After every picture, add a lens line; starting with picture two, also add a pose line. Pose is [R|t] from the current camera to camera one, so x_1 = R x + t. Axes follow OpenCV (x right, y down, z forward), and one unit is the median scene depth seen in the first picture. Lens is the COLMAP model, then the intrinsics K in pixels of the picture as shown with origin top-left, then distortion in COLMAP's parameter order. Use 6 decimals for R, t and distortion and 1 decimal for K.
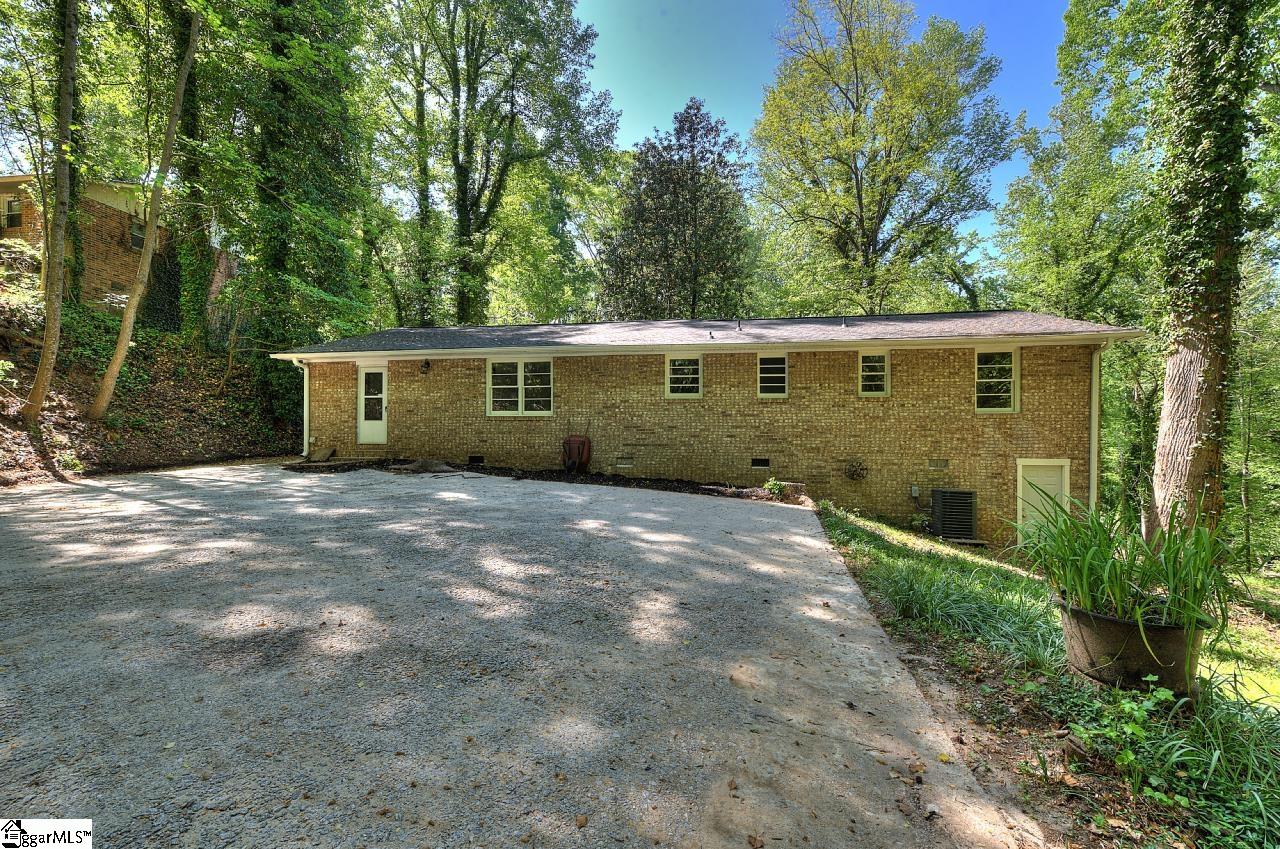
lens RADIAL K [[549.7, 0, 647.3], [0, 549.7, 433.2], [0, 0, 1]] dist [0.001510, 0.000538]
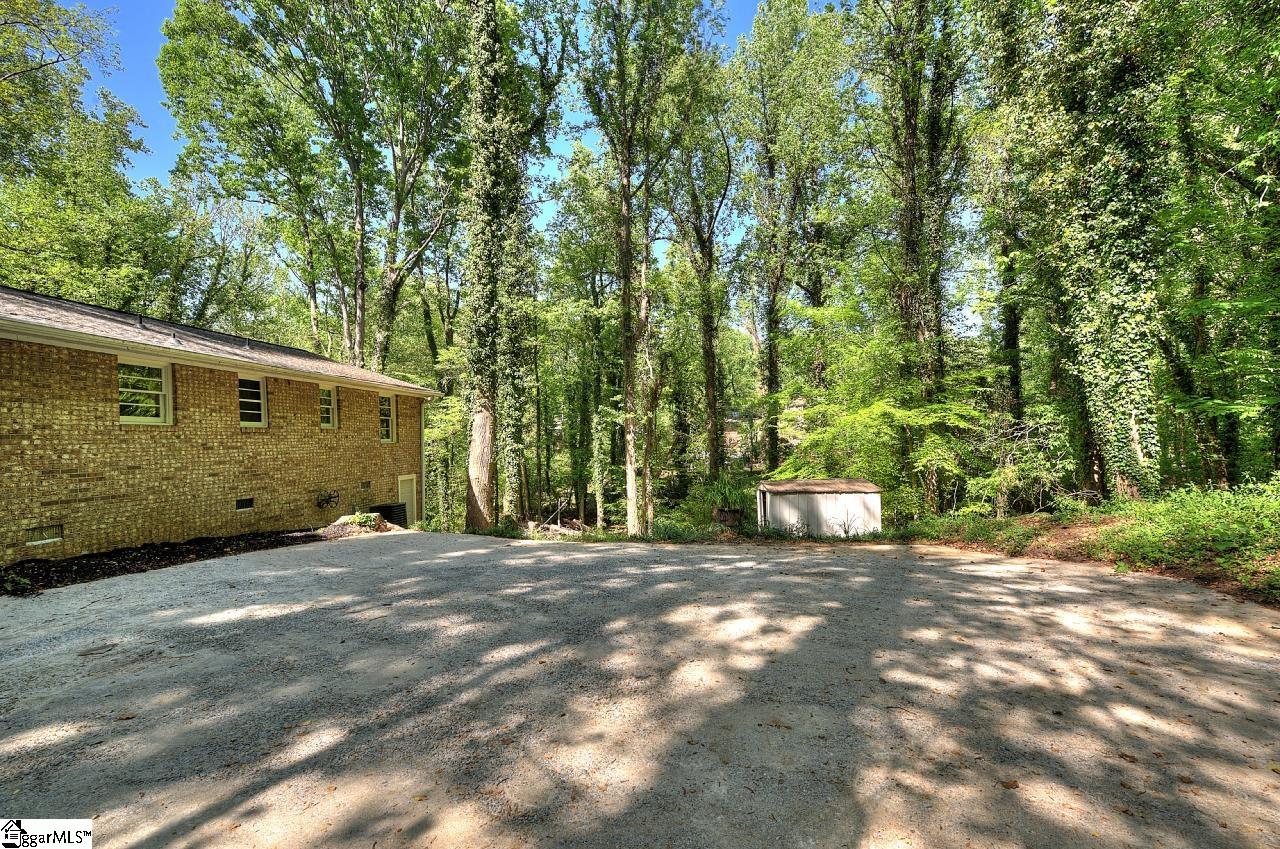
lens RADIAL K [[549.7, 0, 647.3], [0, 549.7, 433.2], [0, 0, 1]] dist [0.001510, 0.000538]
pose [[-0.090921, 0.003141, 0.995853, -0.686989], [0.000584, 0.999995, -0.003101, -0.051307], [-0.995858, 0.000300, -0.090922, 0.458973]]
